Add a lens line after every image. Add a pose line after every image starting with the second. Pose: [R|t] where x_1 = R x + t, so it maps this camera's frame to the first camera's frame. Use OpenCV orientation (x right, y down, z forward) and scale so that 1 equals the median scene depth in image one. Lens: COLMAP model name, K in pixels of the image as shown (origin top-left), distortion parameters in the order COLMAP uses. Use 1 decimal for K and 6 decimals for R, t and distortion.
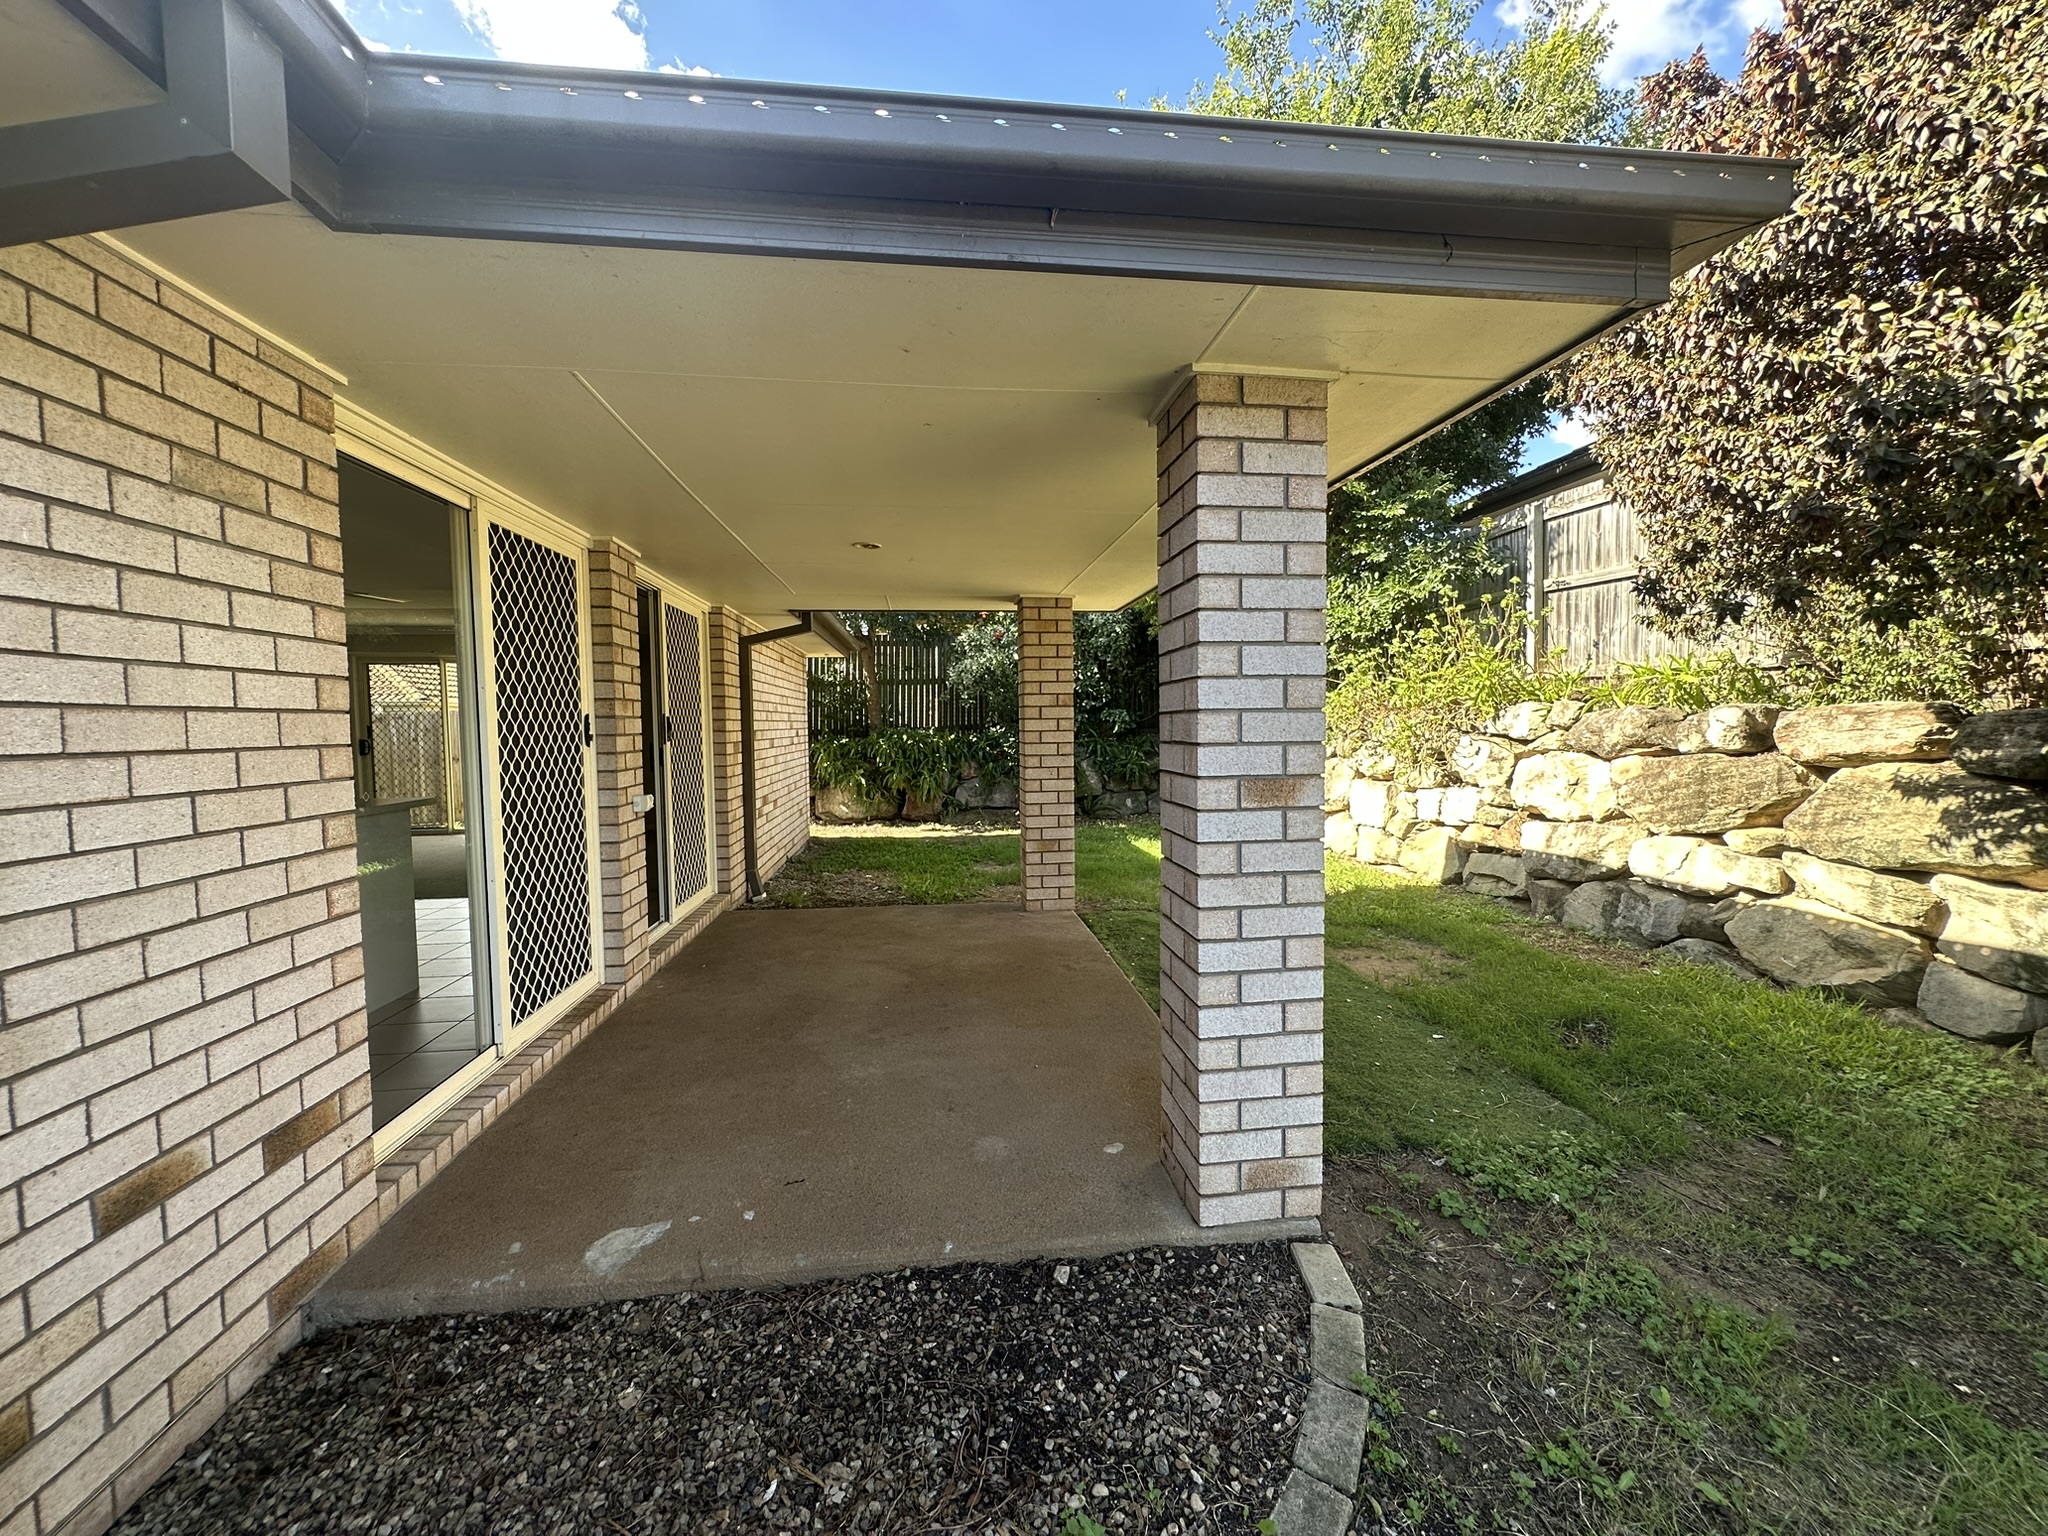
lens RADIAL K [[816.9, 0, 1026.3], [0, 816.9, 765.2], [0, 0, 1]] dist [-0.001174, 0.000310]
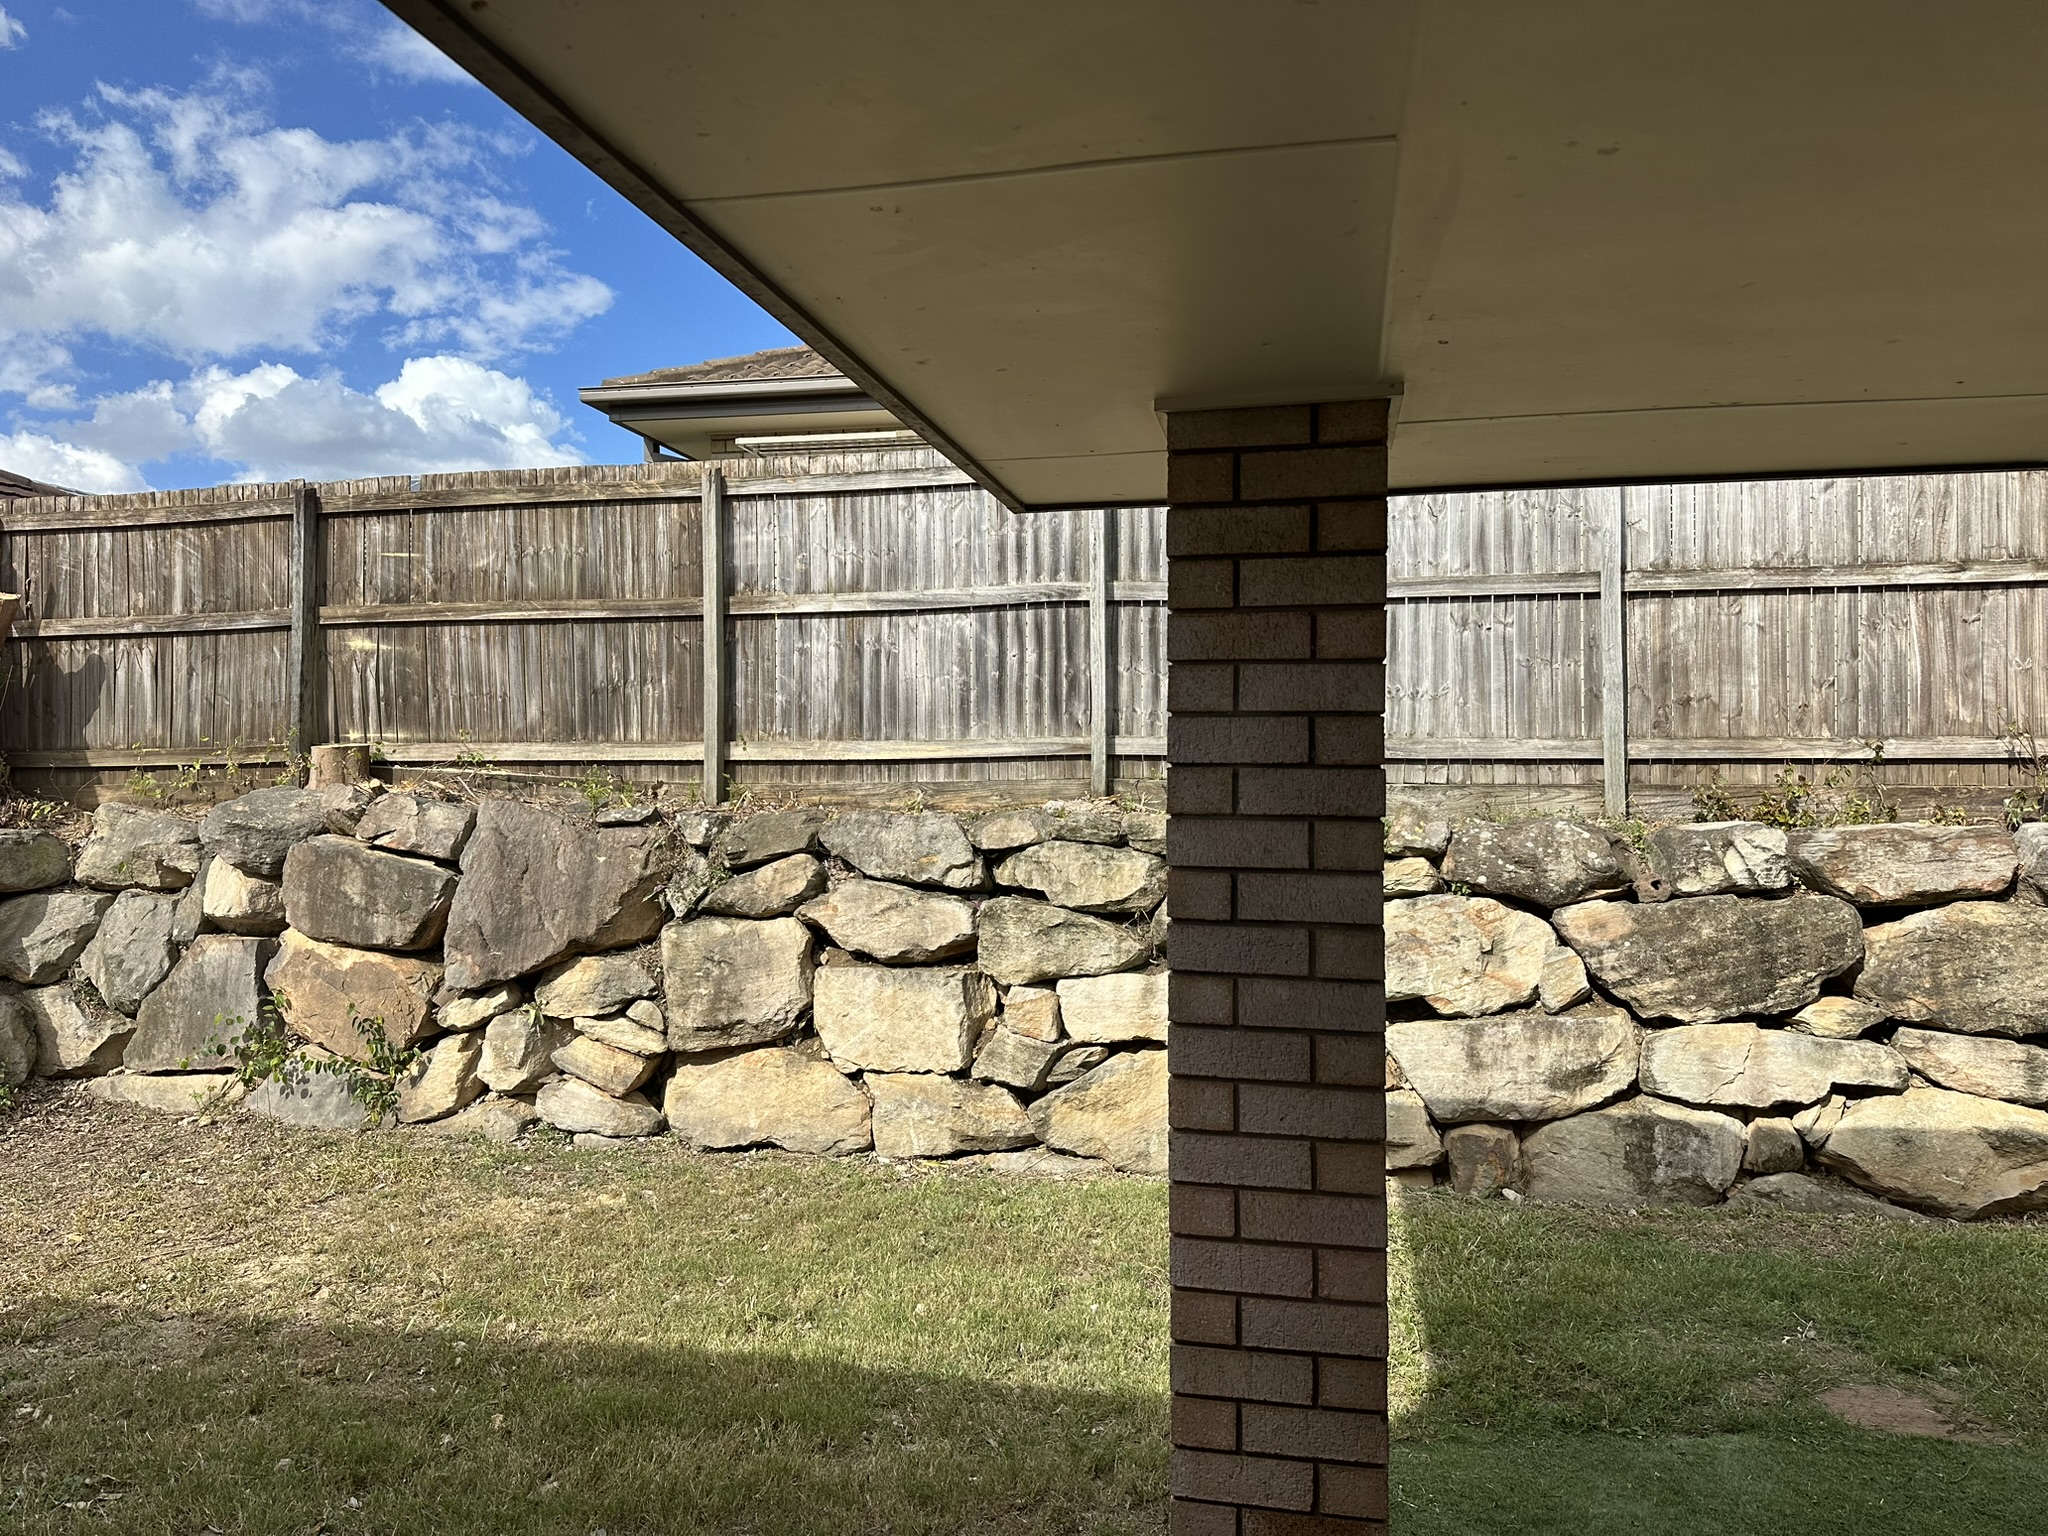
lens RADIAL K [[1400.7, 0, 1056.6], [0, 1400.7, 776.2], [0, 0, 1]] dist [0.035635, -0.055547]
pose [[0.330572, 0.010214, 0.943725, -0.462313], [0.043937, 0.998691, -0.026200, -0.106843], [-0.942757, 0.050125, 0.329691, 1.131119]]
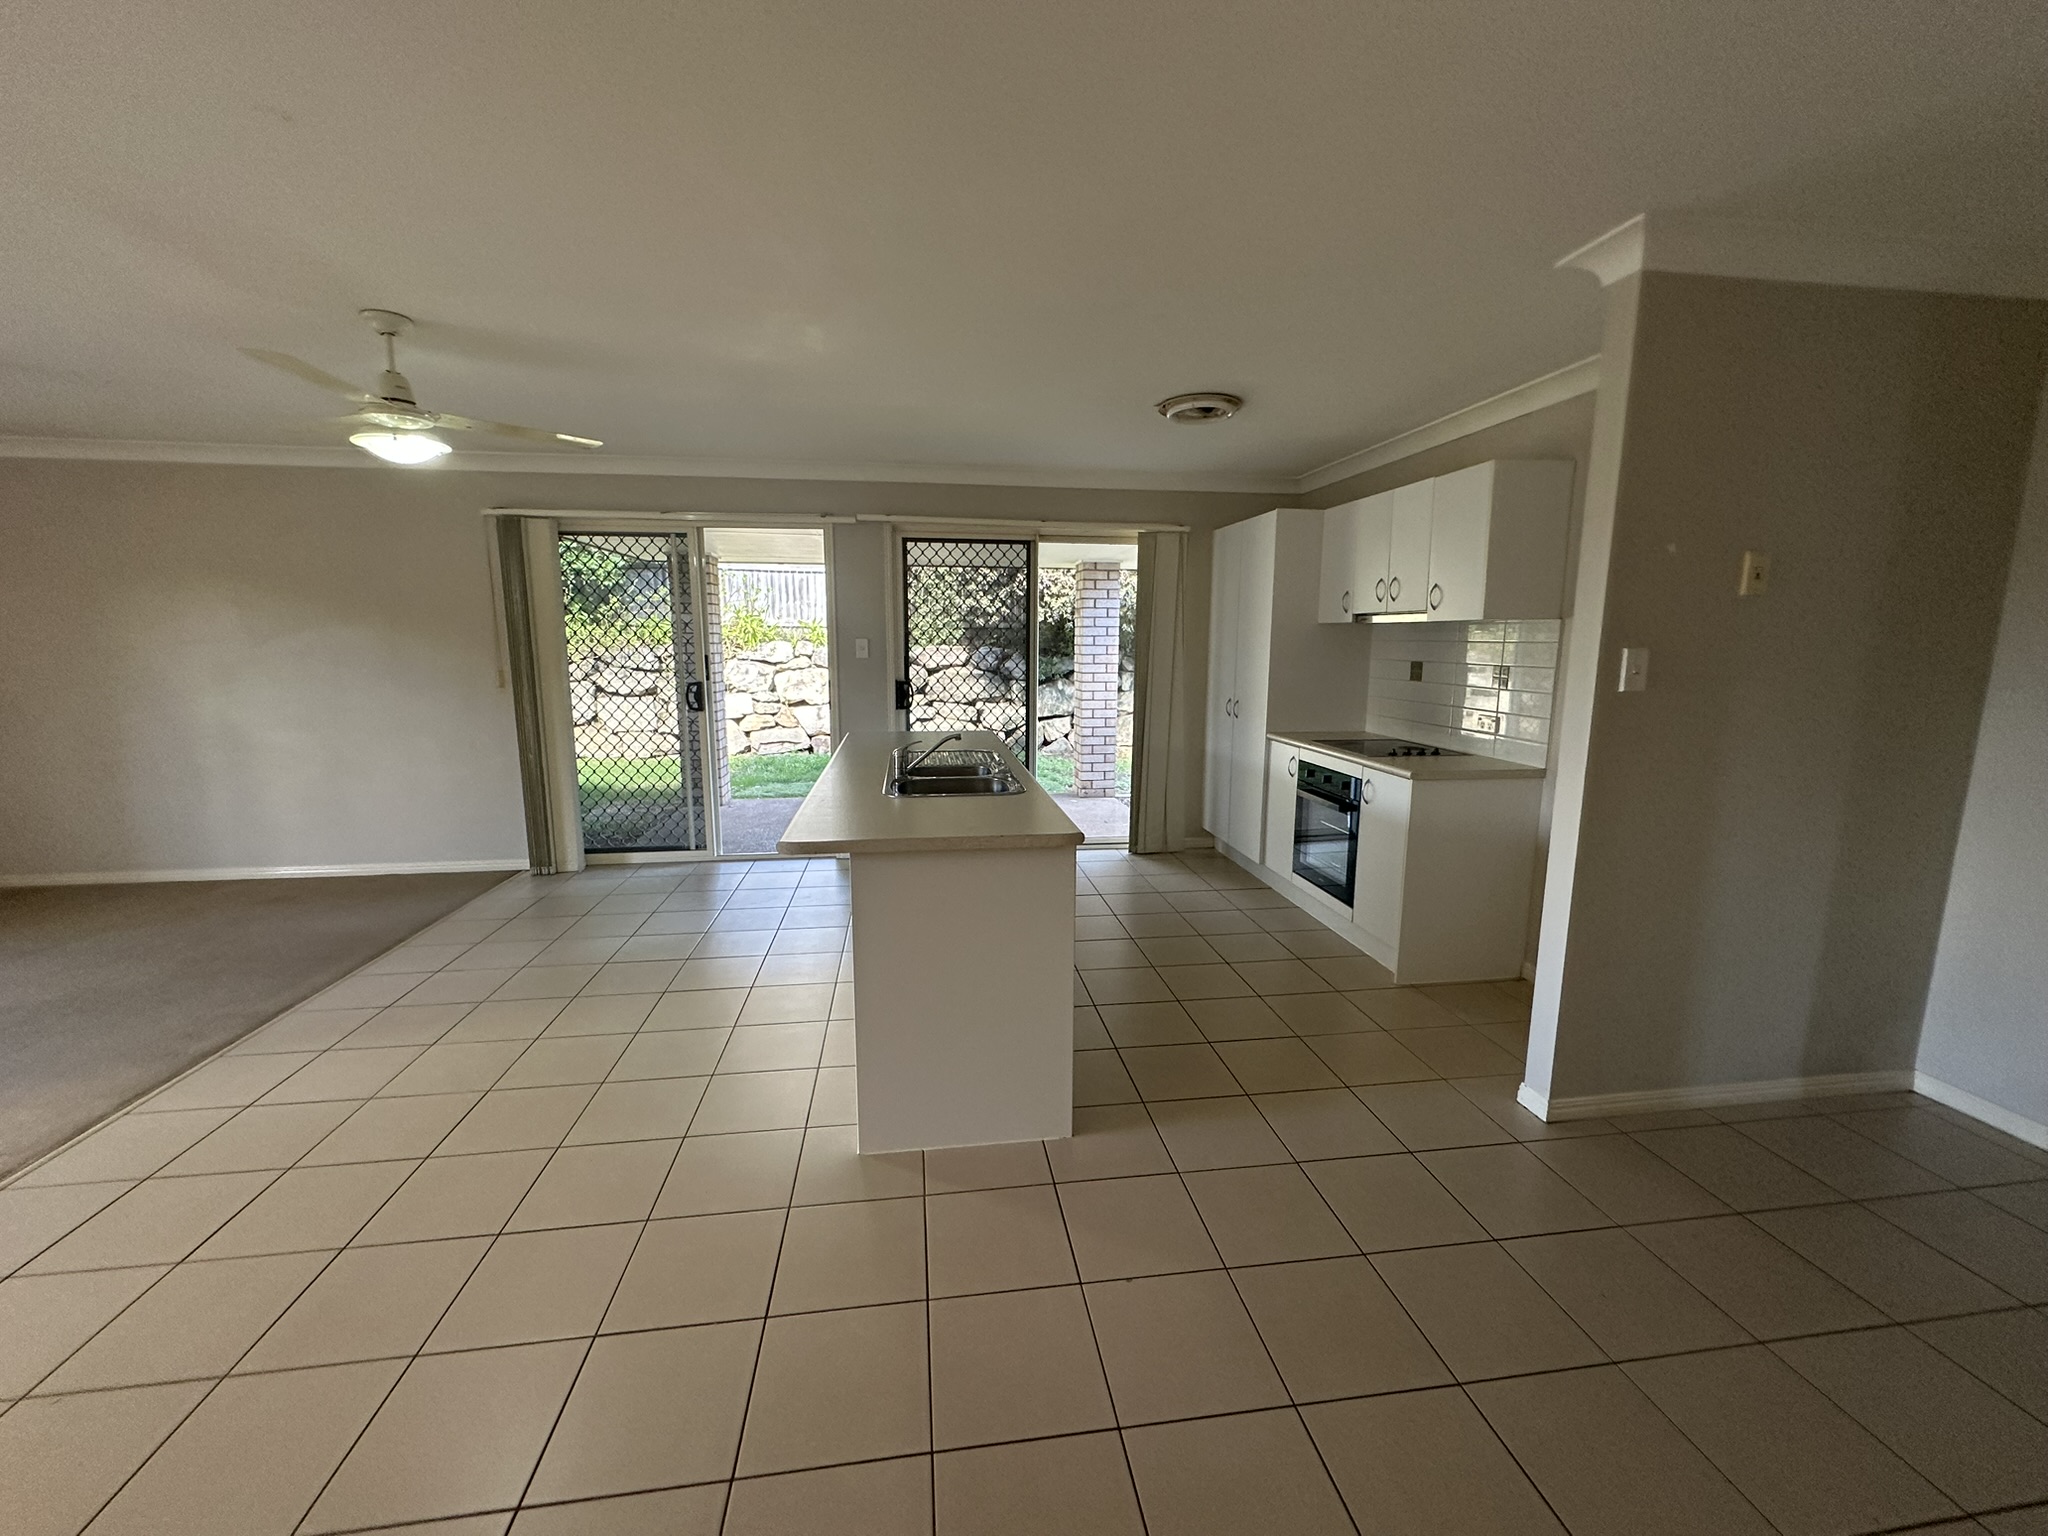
lens RADIAL K [[816.9, 0, 1026.3], [0, 816.9, 765.2], [0, 0, 1]] dist [-0.001174, 0.000310]
pose [[-0.012006, -0.143489, 0.989579, -1.576488], [0.045164, 0.988563, 0.143890, -0.054530], [-0.998907, 0.046420, -0.005388, 0.621285]]
